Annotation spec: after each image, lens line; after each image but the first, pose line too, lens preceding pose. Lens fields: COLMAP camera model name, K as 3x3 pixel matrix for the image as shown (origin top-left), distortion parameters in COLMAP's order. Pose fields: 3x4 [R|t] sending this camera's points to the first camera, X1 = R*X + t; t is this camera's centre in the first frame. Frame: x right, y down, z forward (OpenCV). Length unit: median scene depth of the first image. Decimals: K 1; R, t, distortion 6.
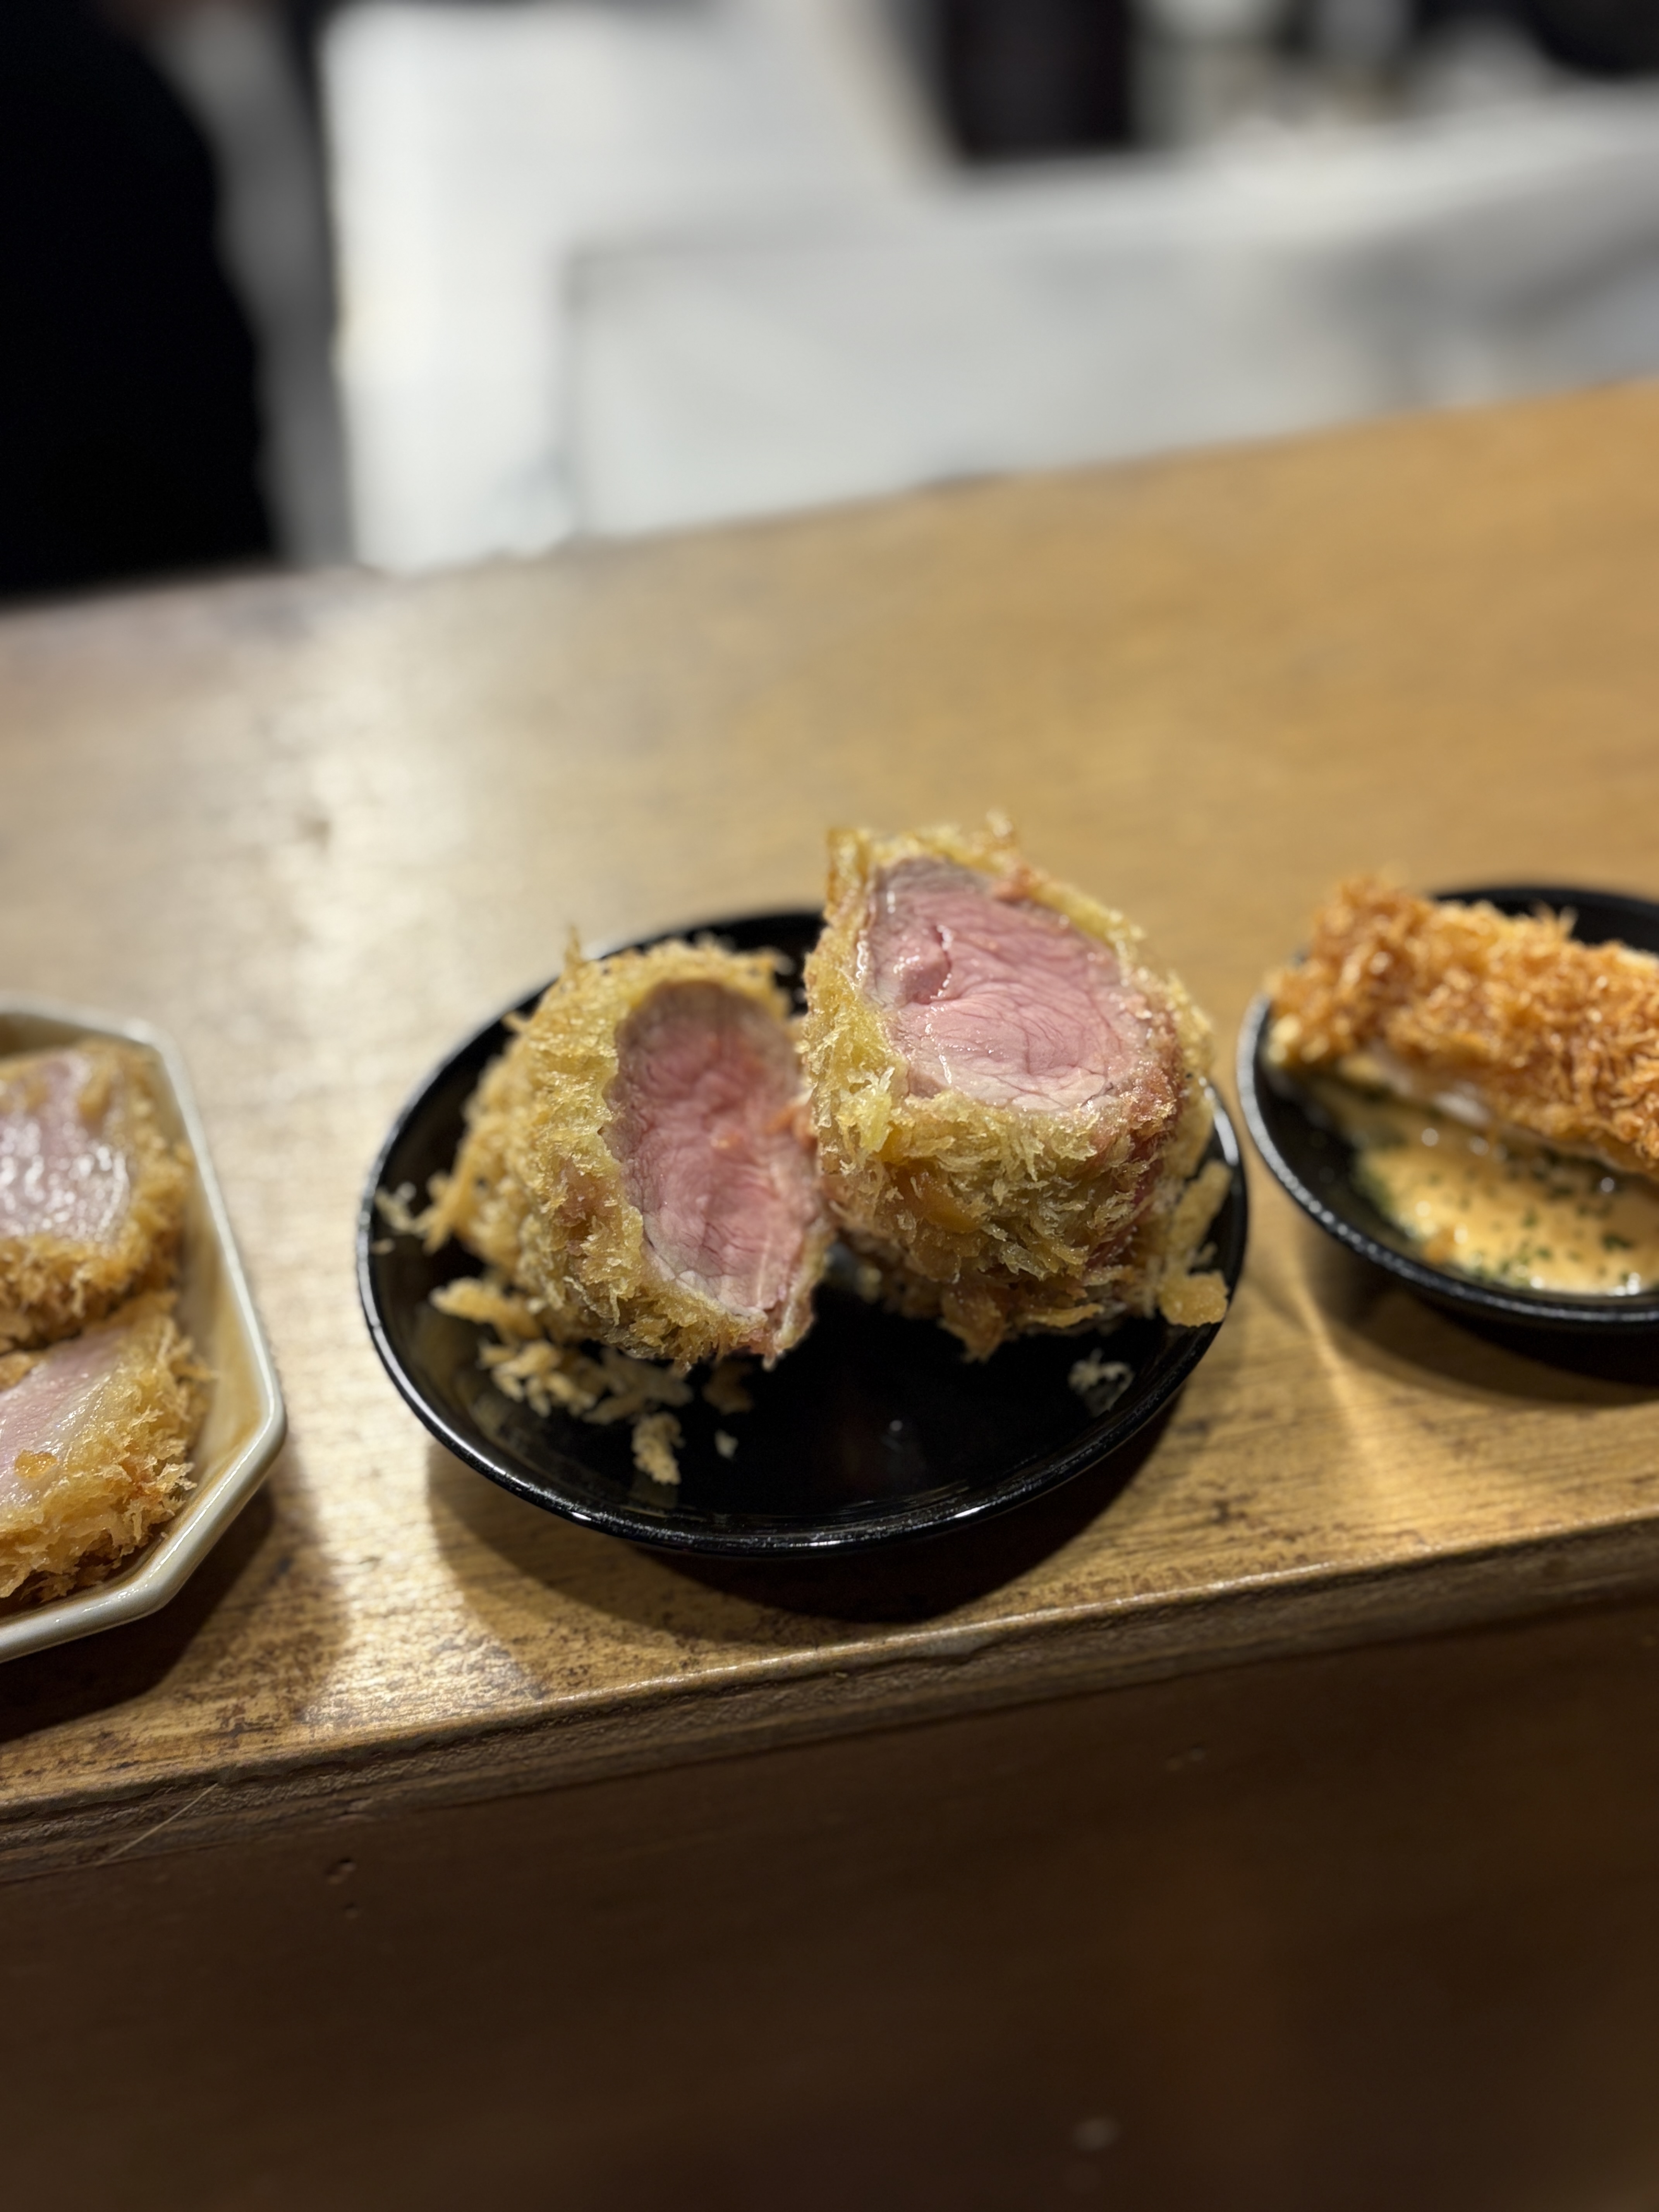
lens RADIAL K [[2629.9, 0, 840.3], [0, 2629.9, 1110.7], [0, 0, 1]] dist [0.017516, 0.000000]
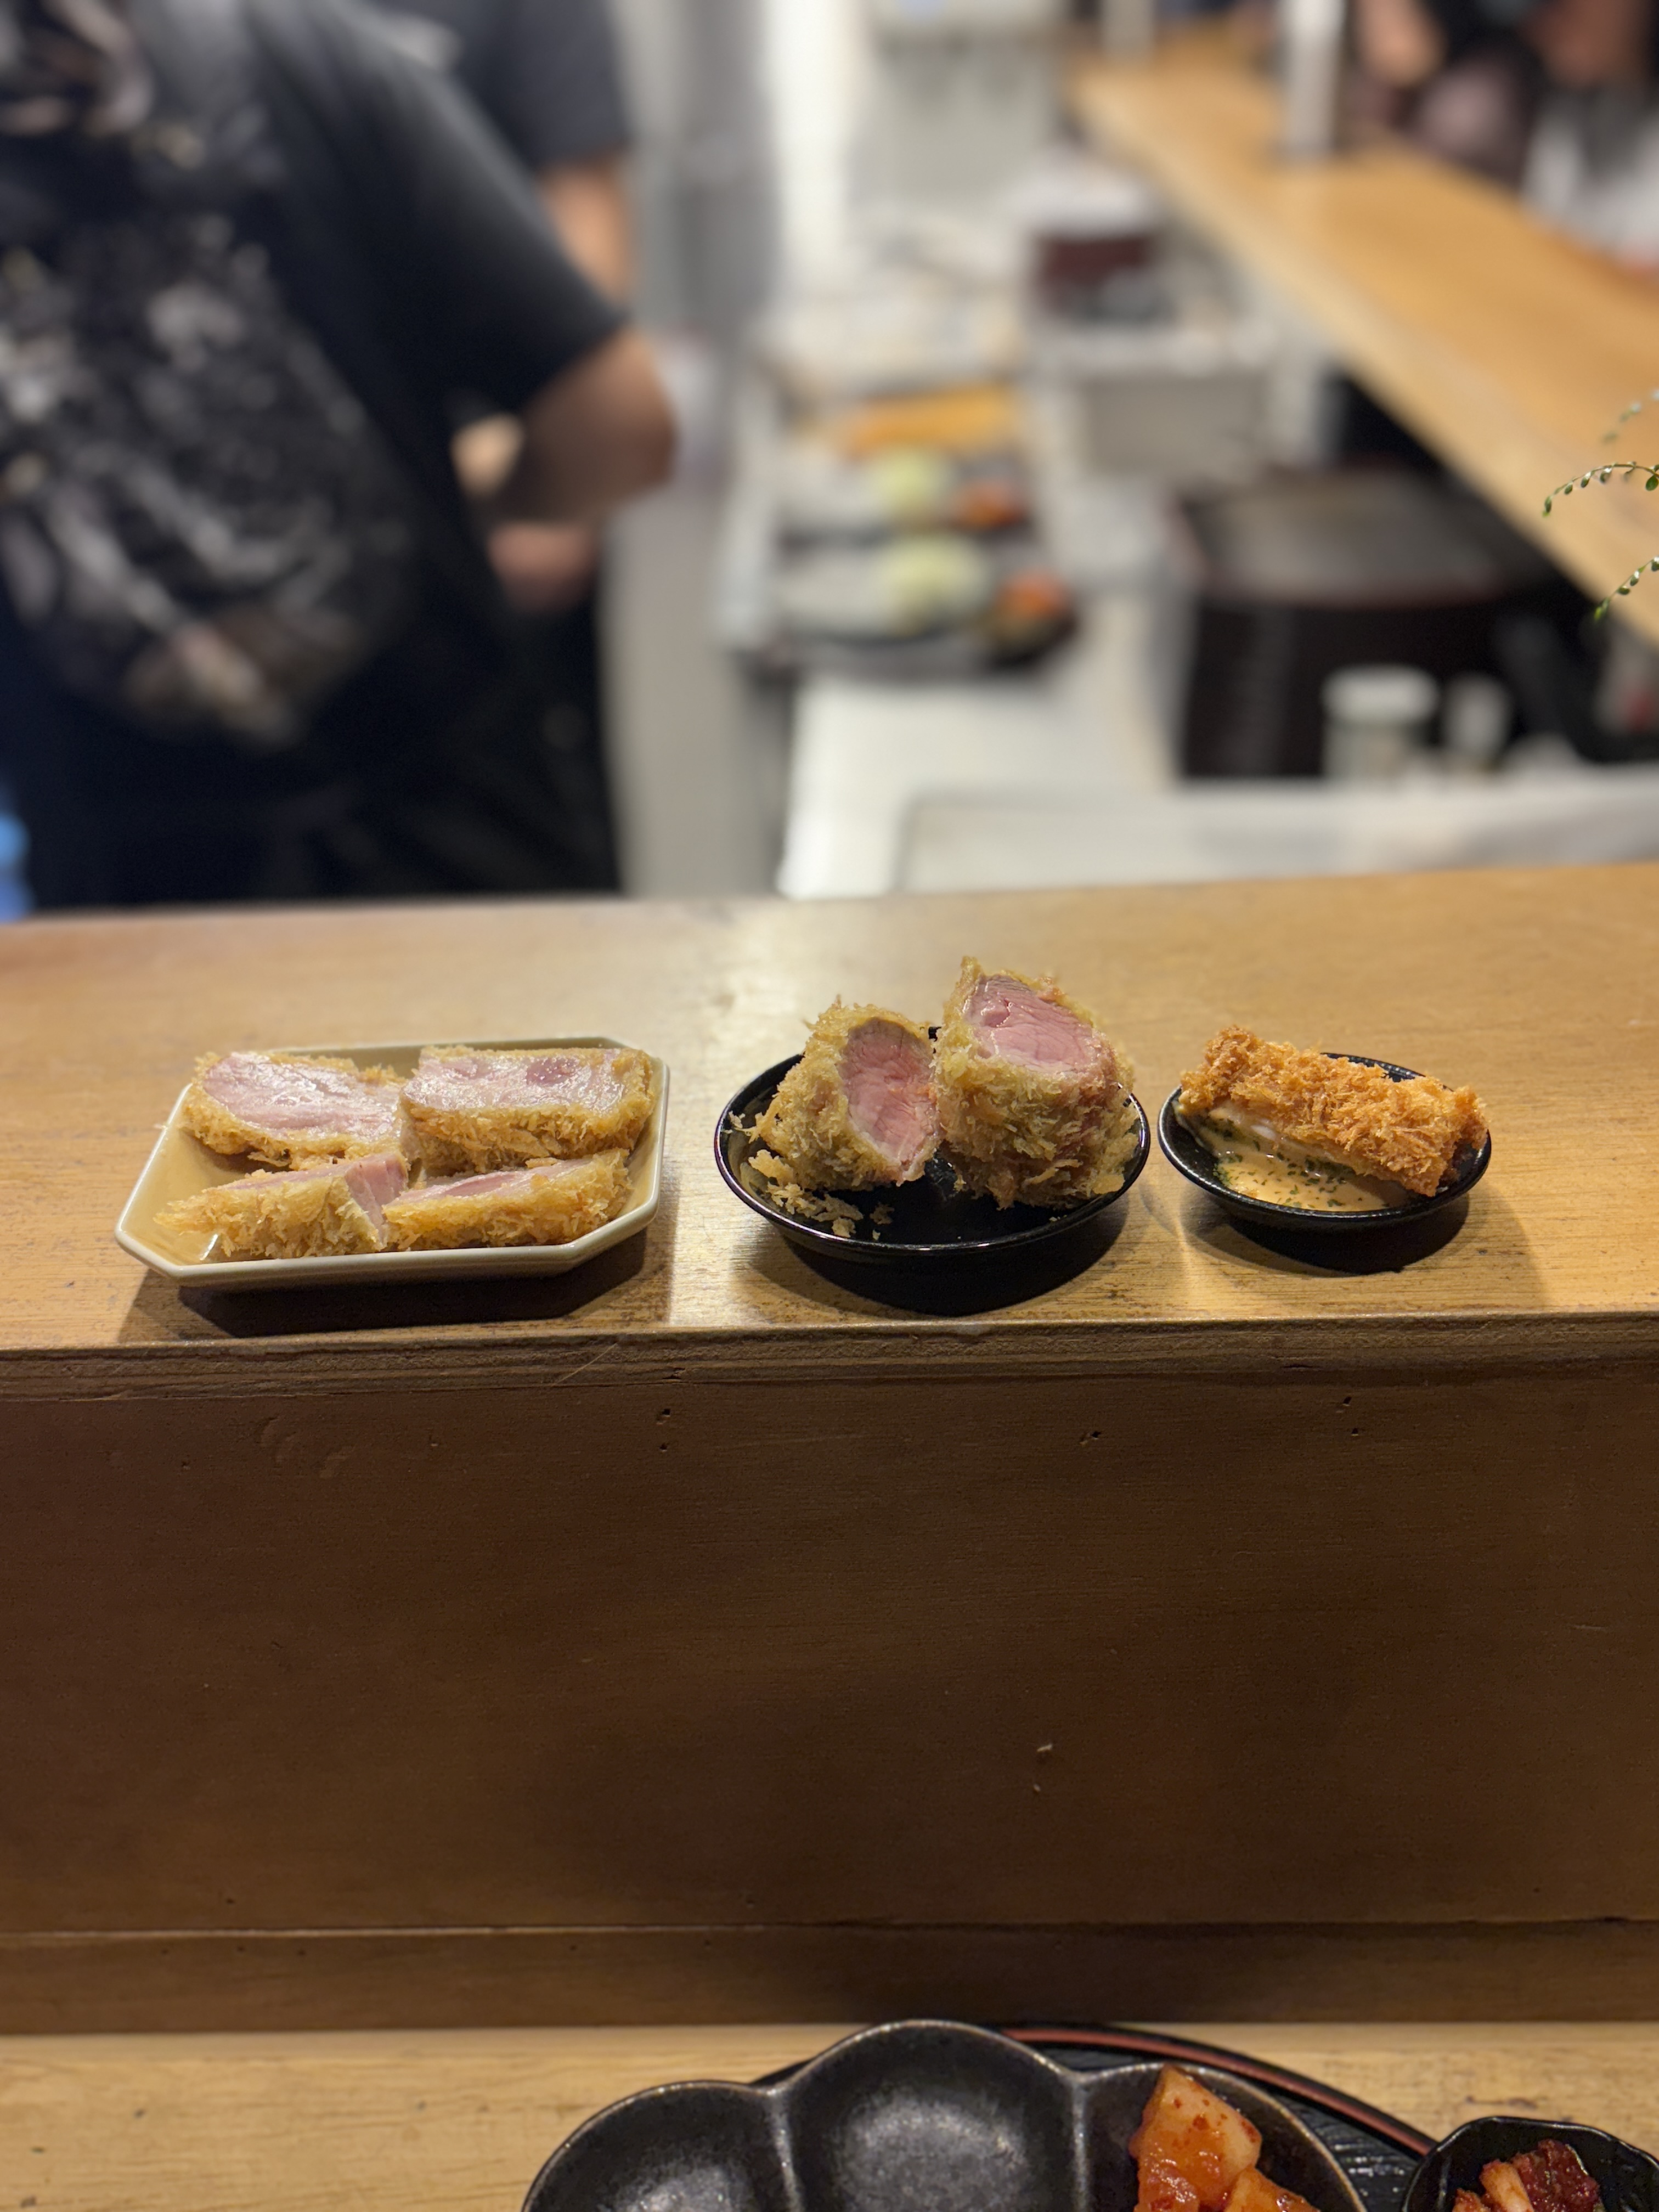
lens RADIAL K [[2043.6, 0, 840.1], [0, 2043.6, 1111.7], [0, 0, 1]] dist [0.030496, 0.013141]
pose [[0.983920, 0.105202, -0.144343, 0.155391], [-0.133835, 0.969410, -0.205751, 0.380779], [0.118282, 0.221761, 0.967901, -0.600612]]
